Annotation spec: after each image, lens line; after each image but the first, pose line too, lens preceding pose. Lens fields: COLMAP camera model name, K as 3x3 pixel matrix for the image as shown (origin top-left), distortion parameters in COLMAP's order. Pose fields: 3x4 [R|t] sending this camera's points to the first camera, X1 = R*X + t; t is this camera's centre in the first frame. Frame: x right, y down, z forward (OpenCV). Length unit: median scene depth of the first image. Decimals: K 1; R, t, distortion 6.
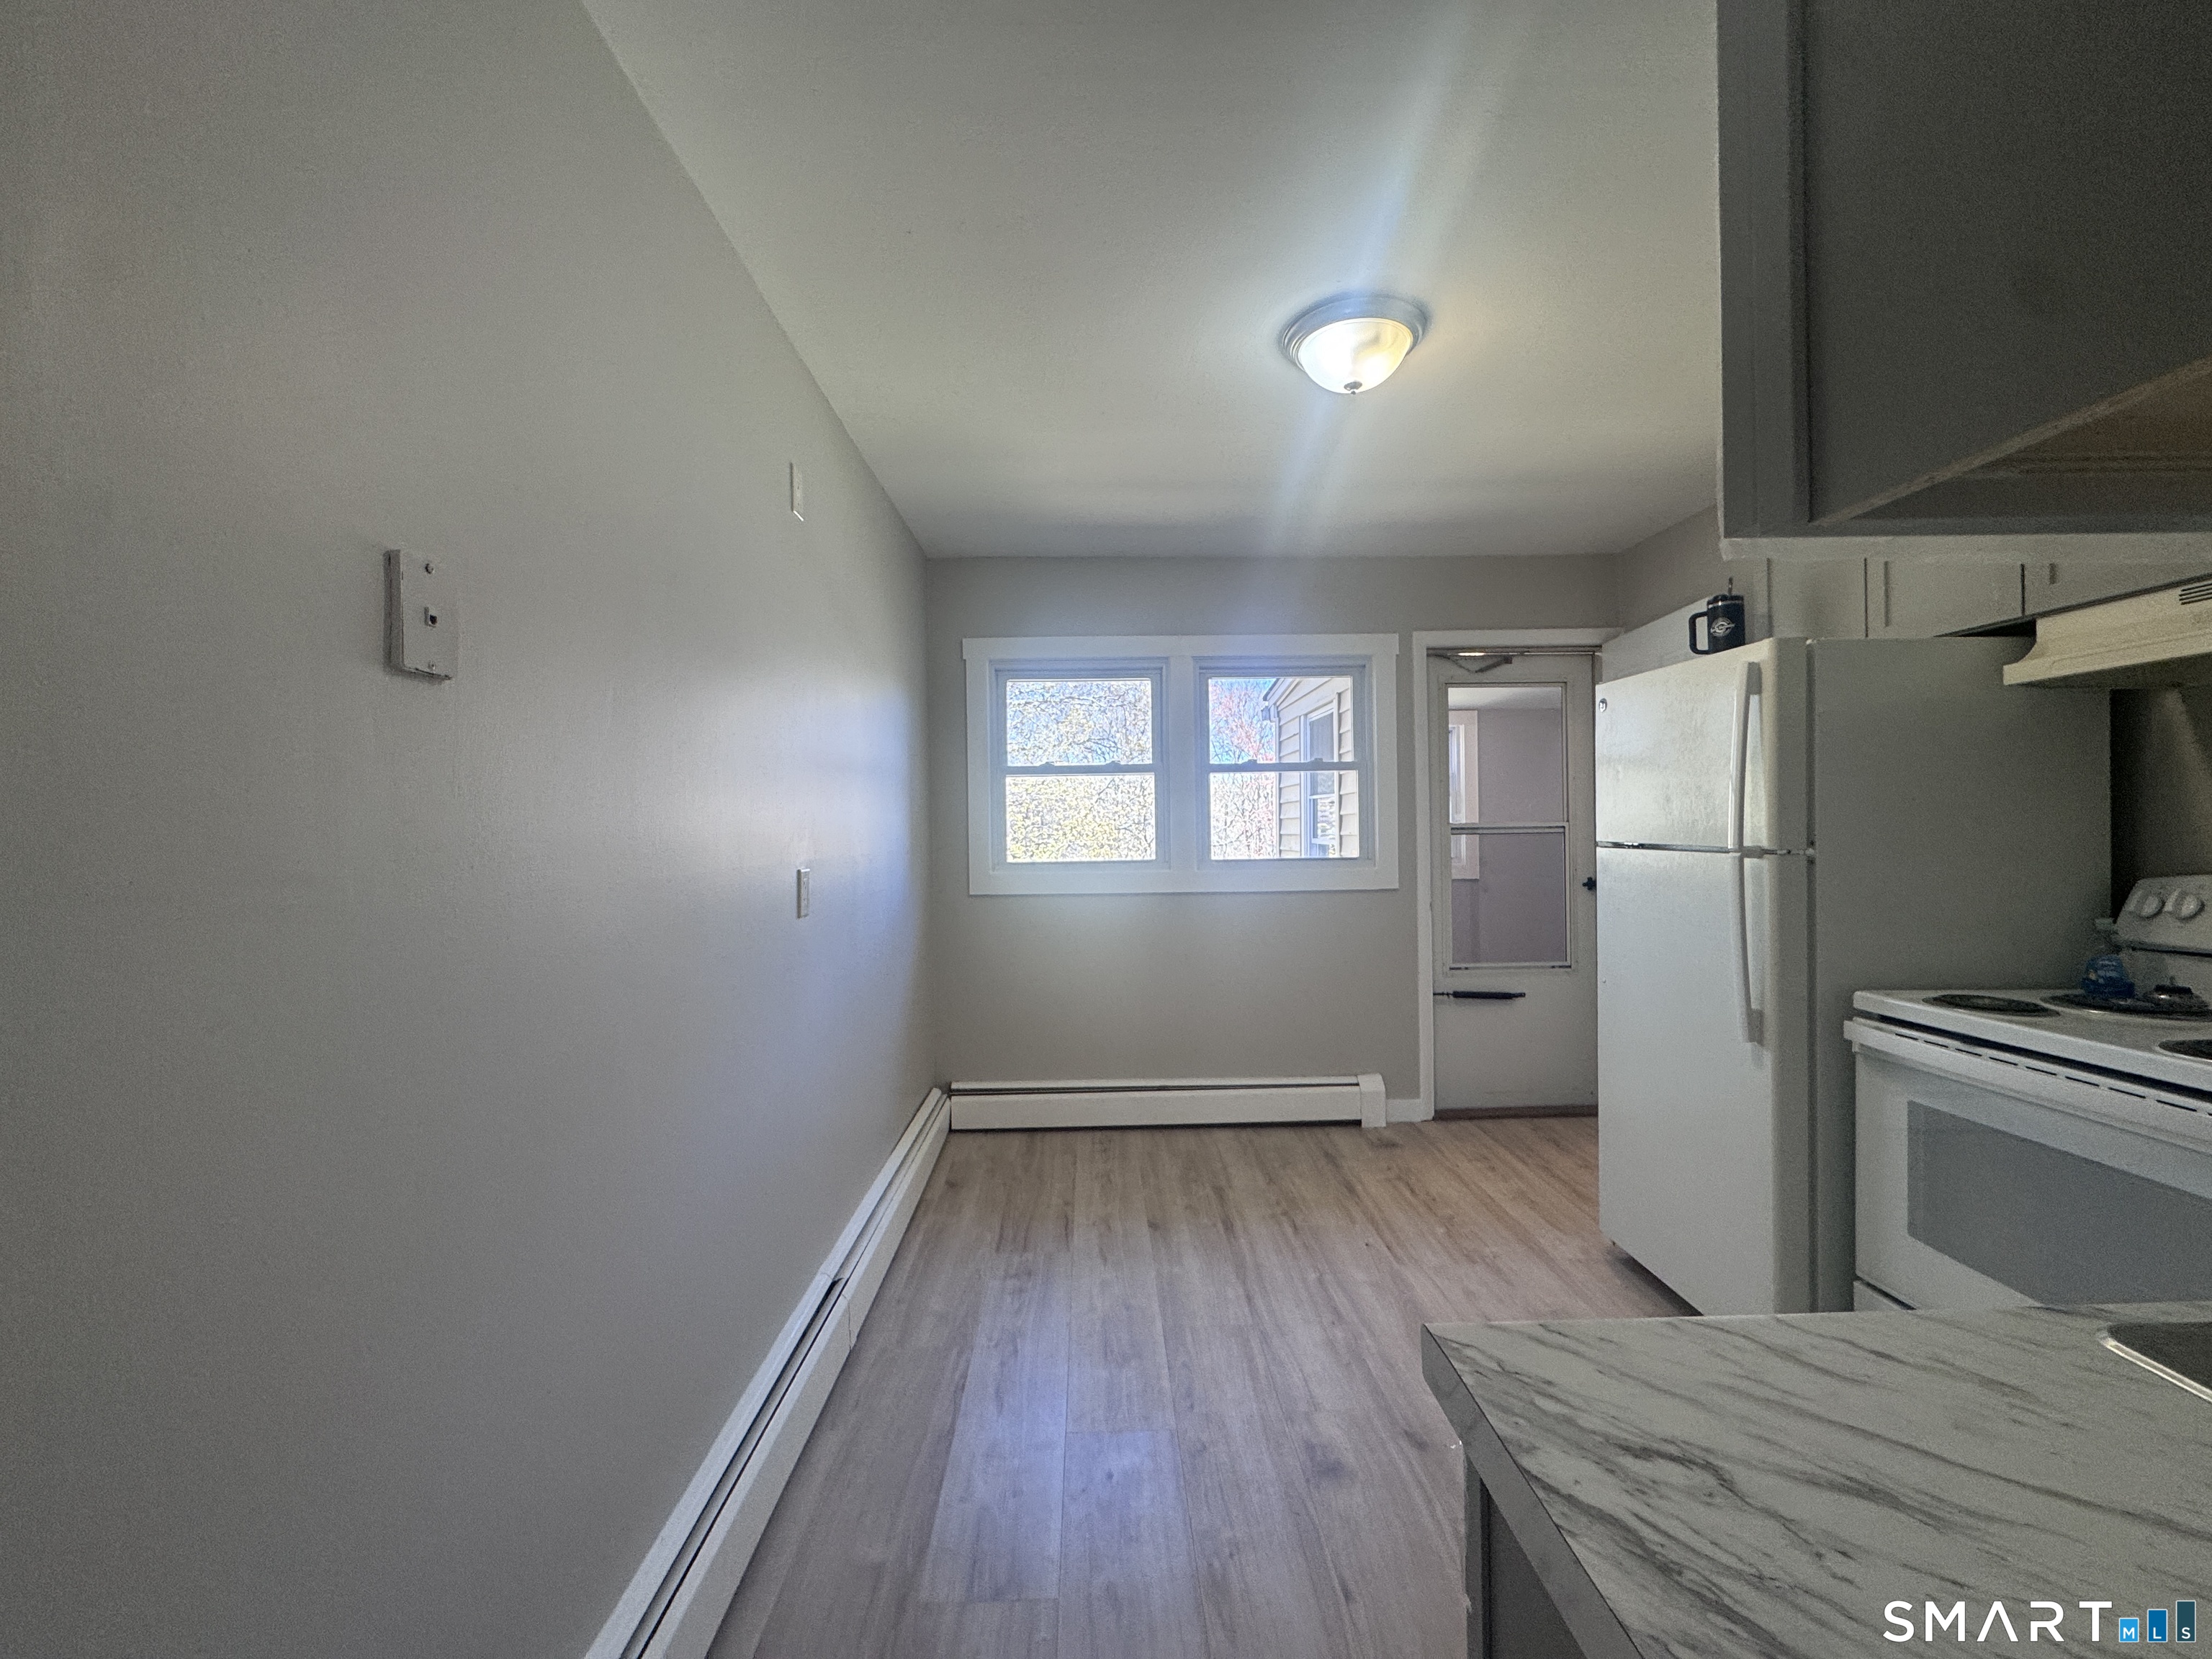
lens RADIAL K [[886.2, 0, 1106.0], [0, 886.2, 829.5], [0, 0, 1]] dist [-0.003750, 0.000269]
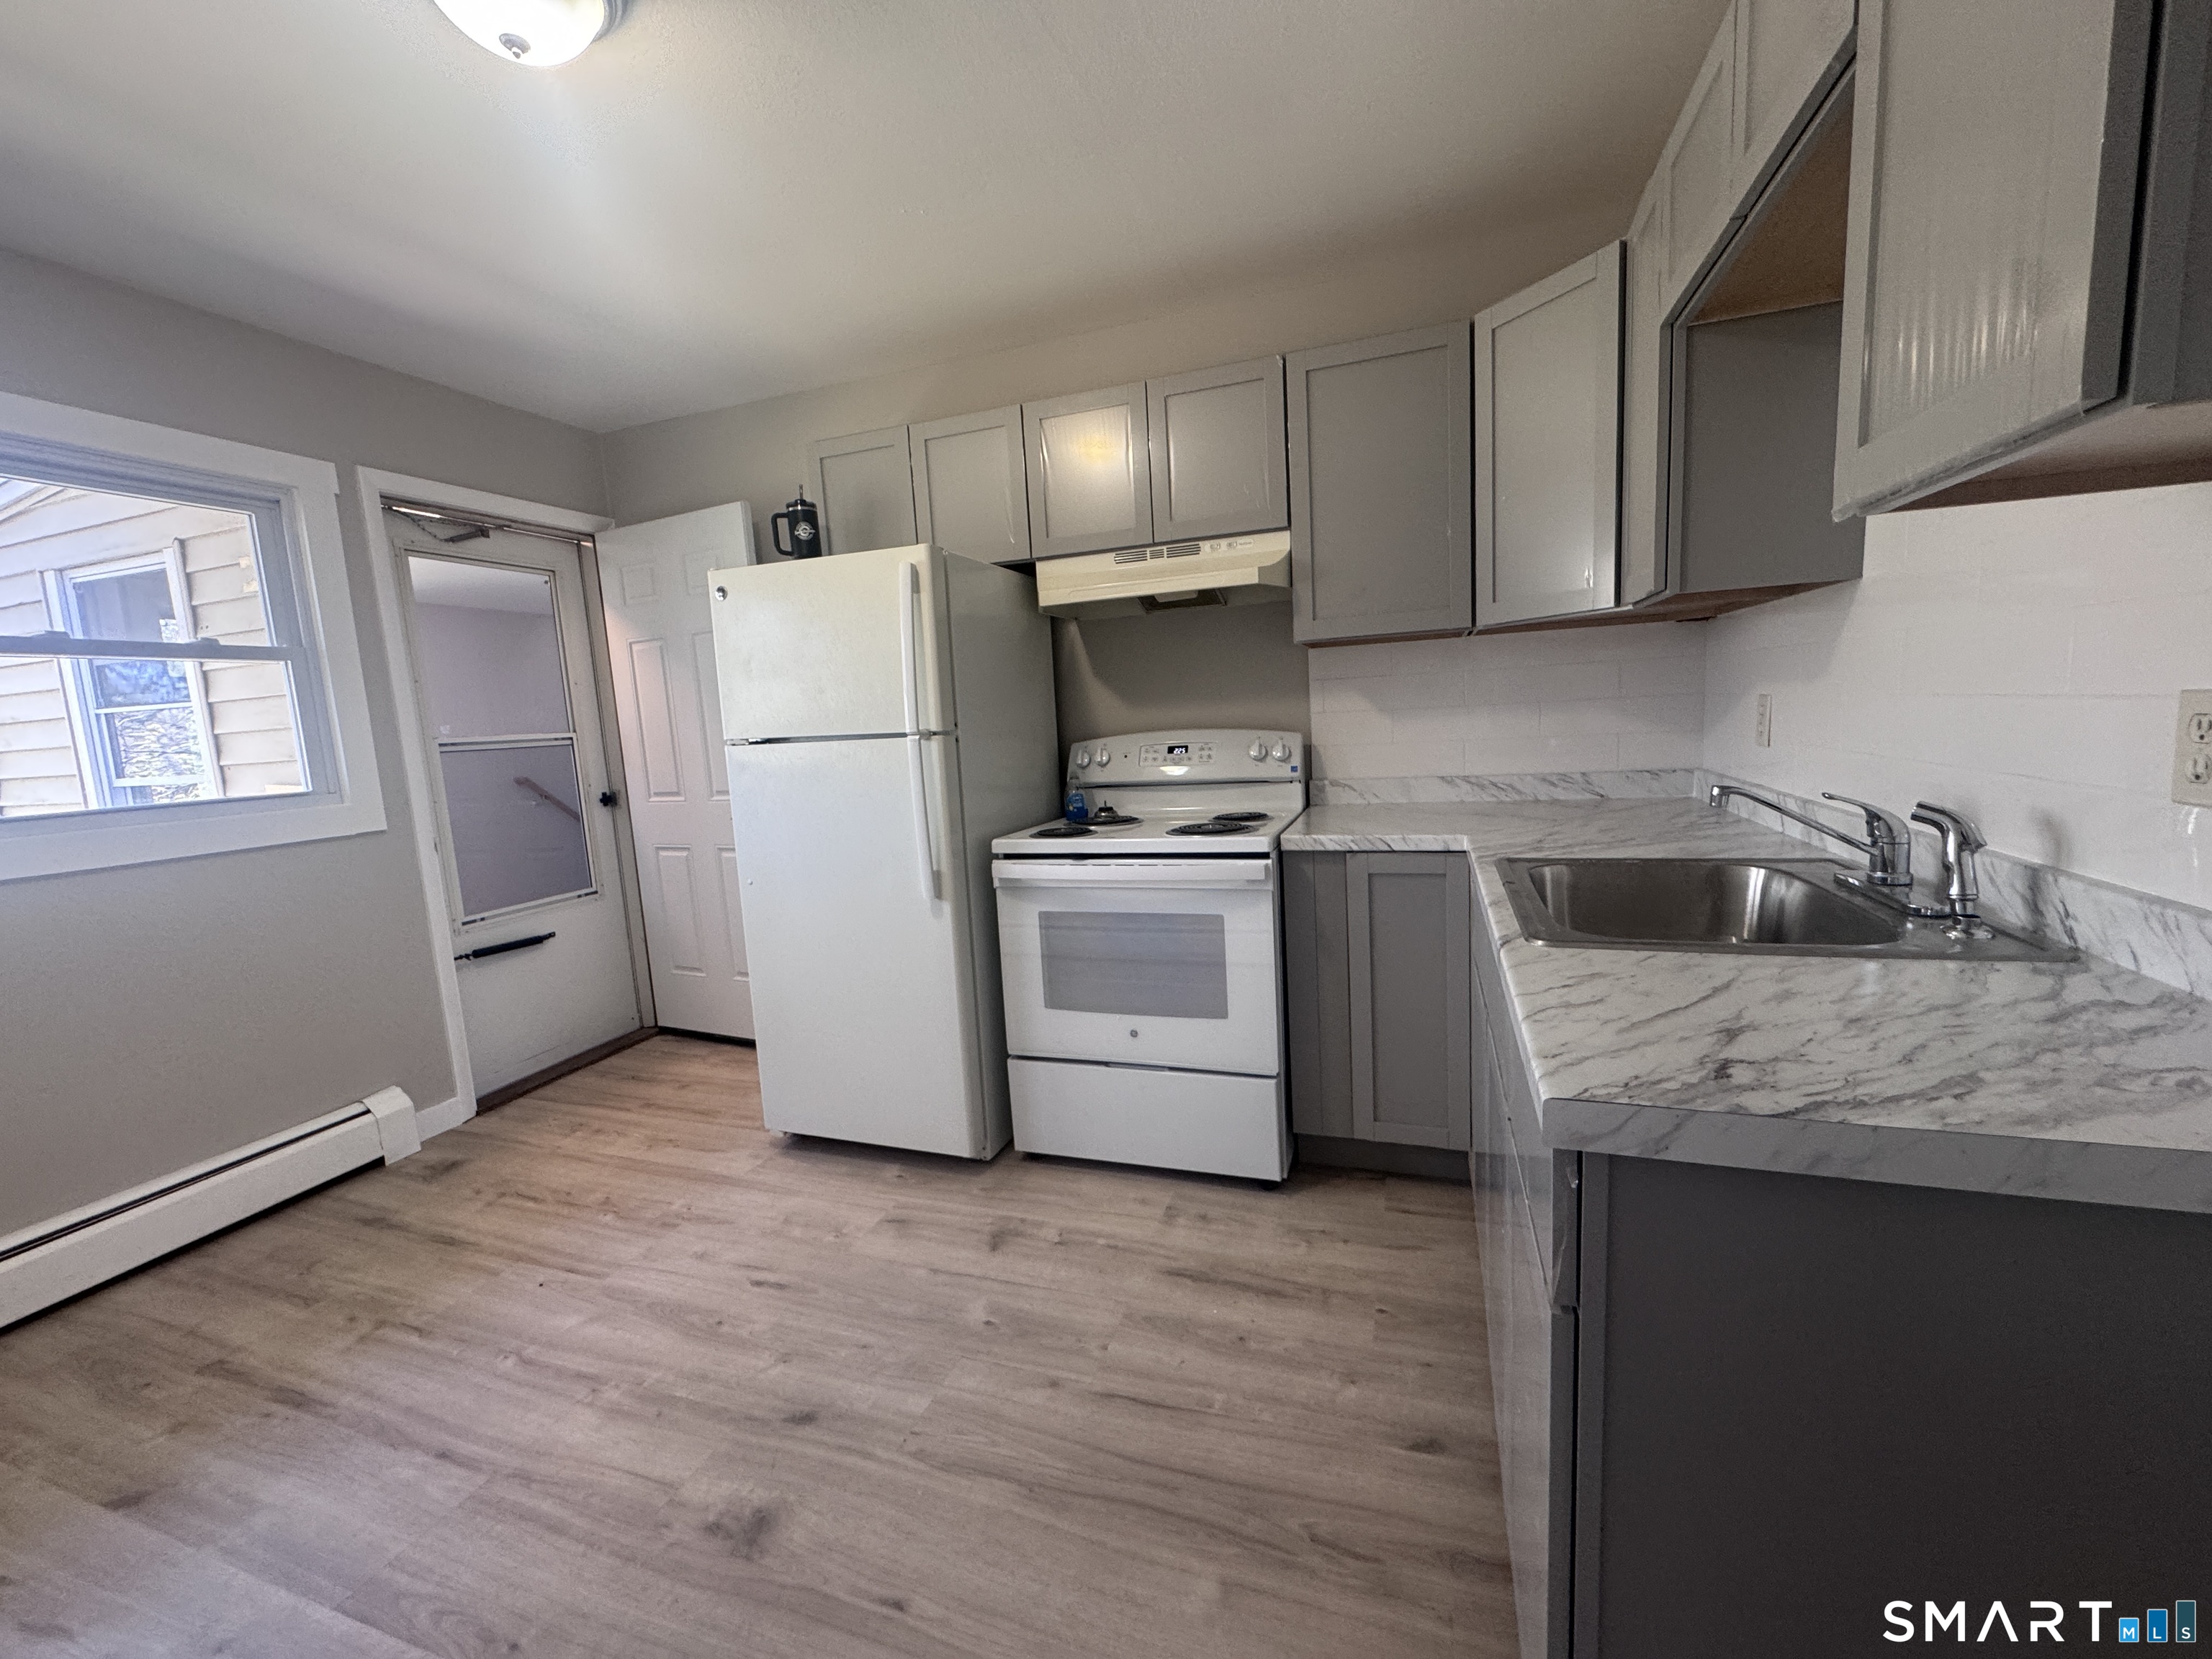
lens RADIAL K [[886.2, 0, 1106.0], [0, 886.2, 829.5], [0, 0, 1]] dist [-0.003750, 0.000269]
pose [[0.344434, -0.126155, 0.930296, -0.199628], [0.052661, 0.991966, 0.115021, 0.021143], [-0.937332, 0.009373, 0.348310, 0.286784]]
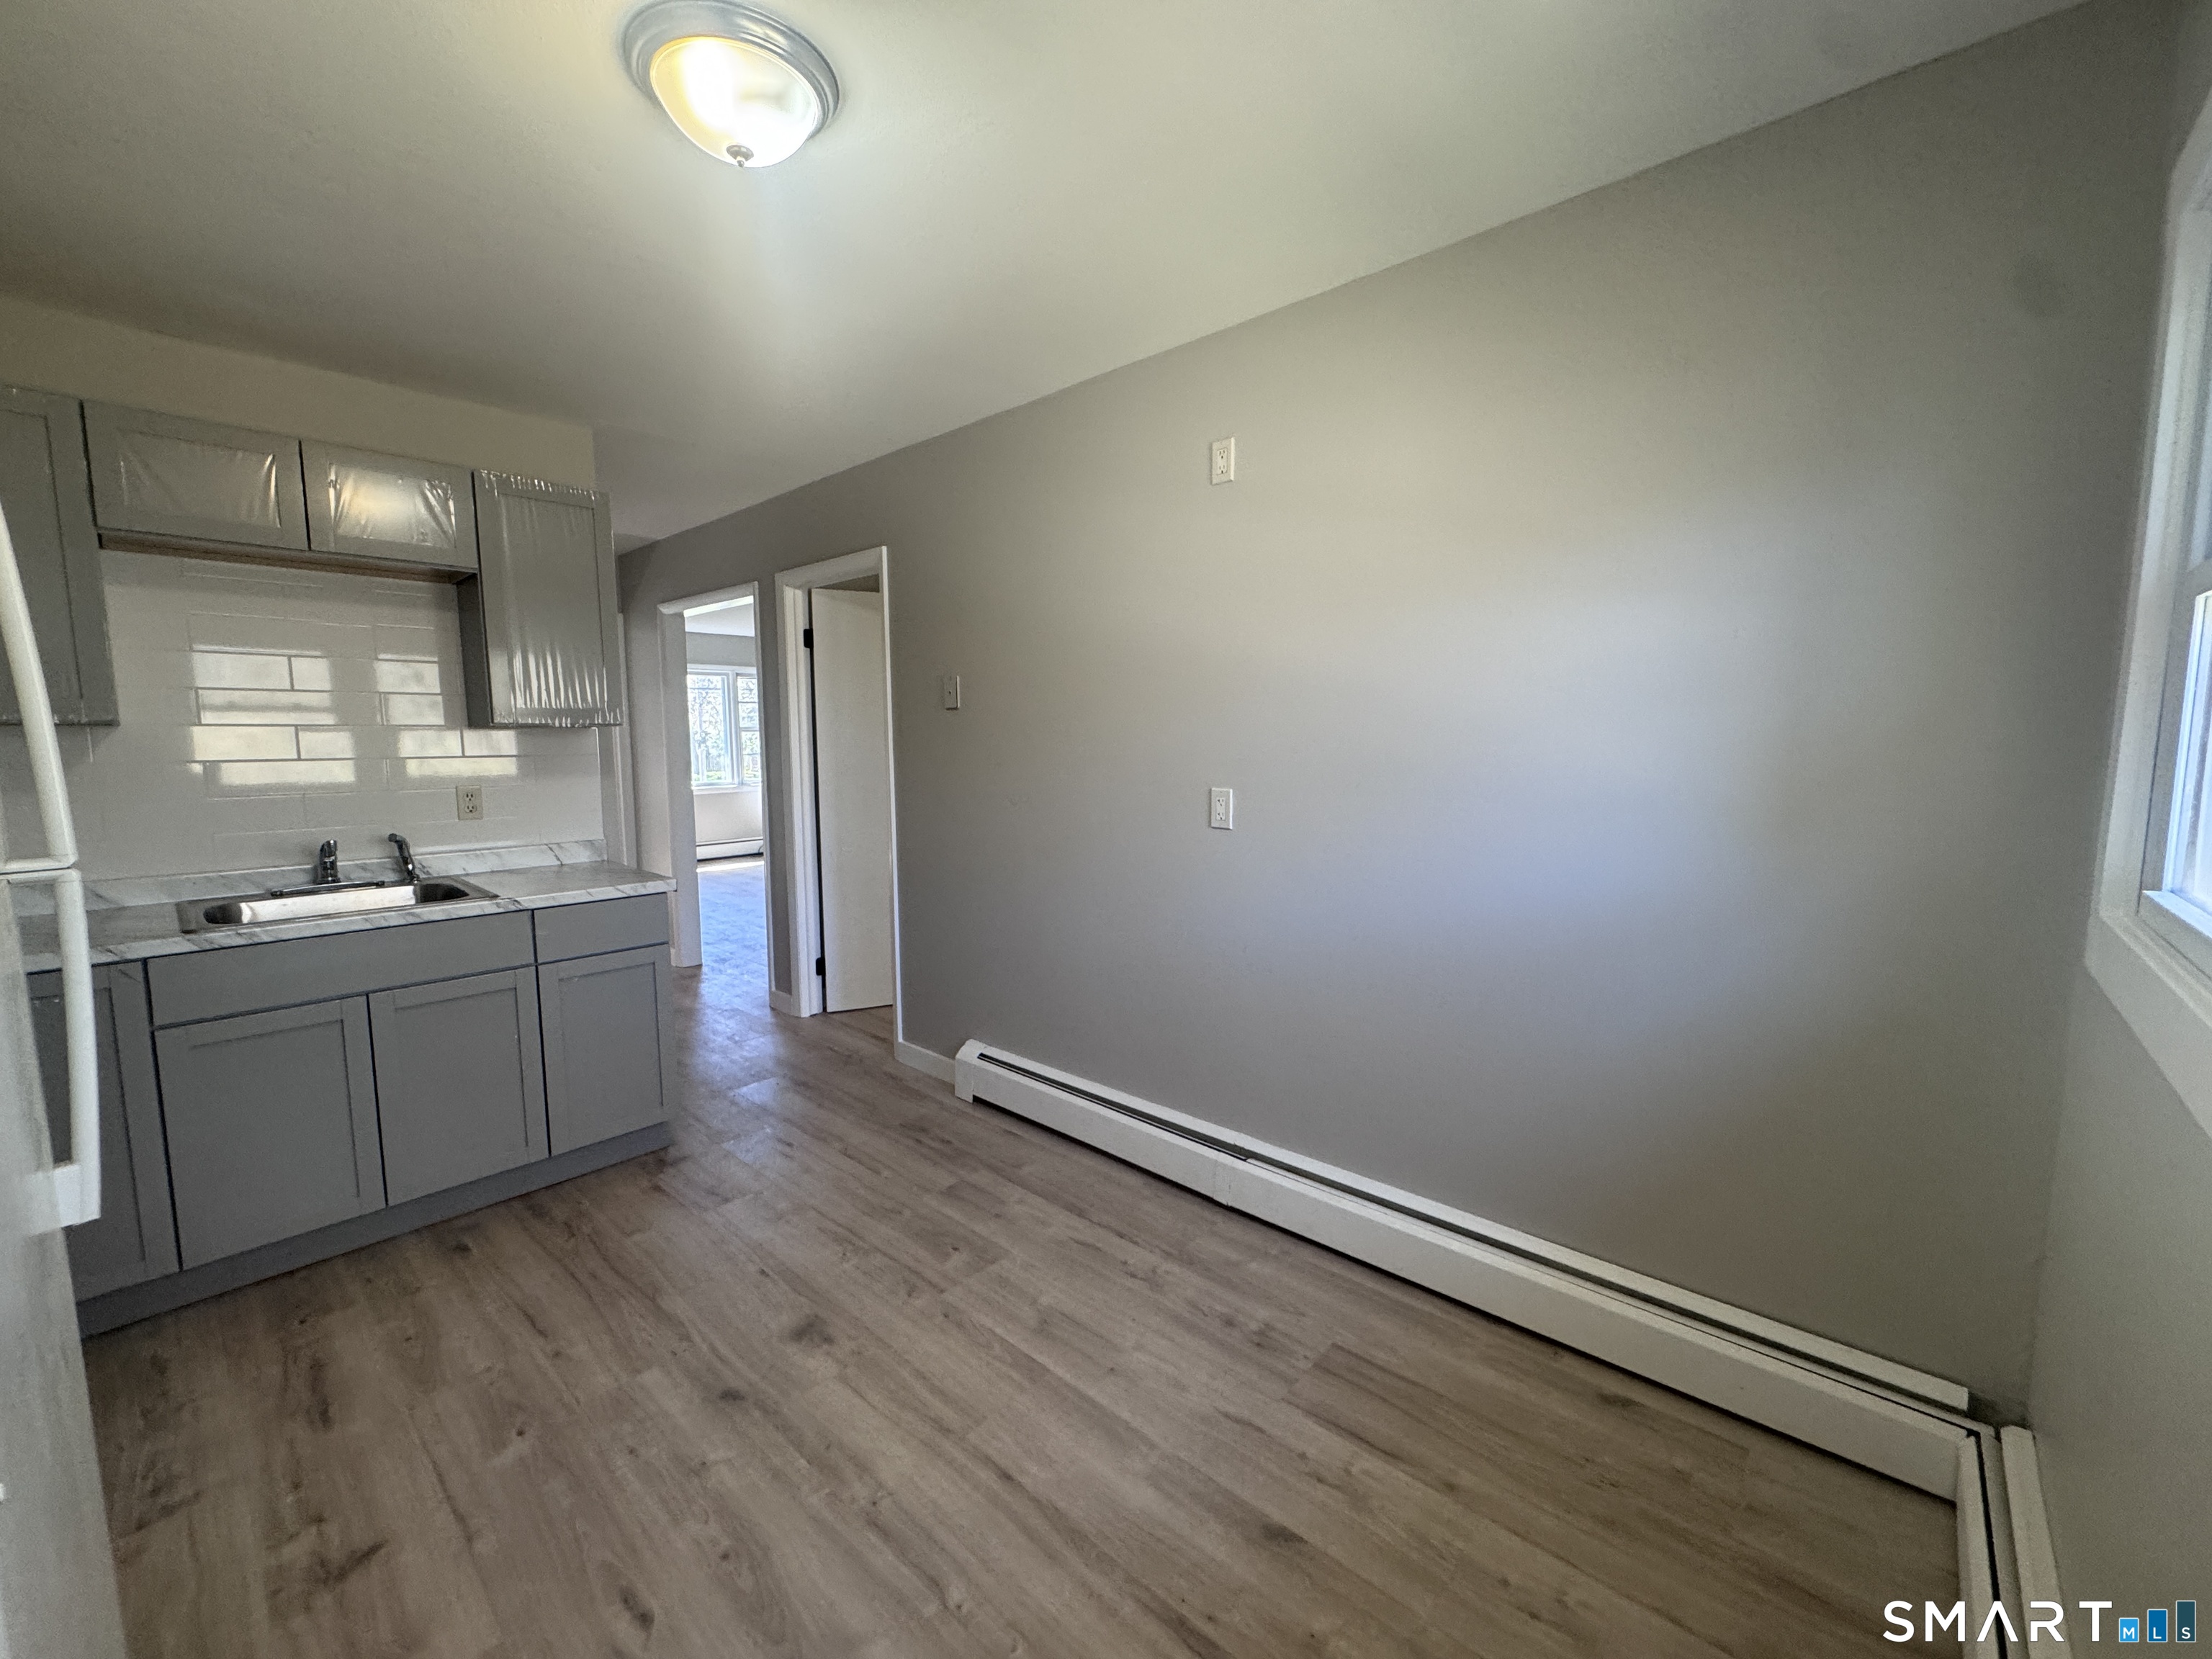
lens RADIAL K [[886.2, 0, 1106.0], [0, 886.2, 829.5], [0, 0, 1]] dist [-0.003750, 0.000269]
pose [[-0.683888, 0.099554, -0.722763, 0.503396], [0.016331, 0.992487, 0.121253, -0.037718], [0.729404, 0.071120, -0.680376, 1.358876]]
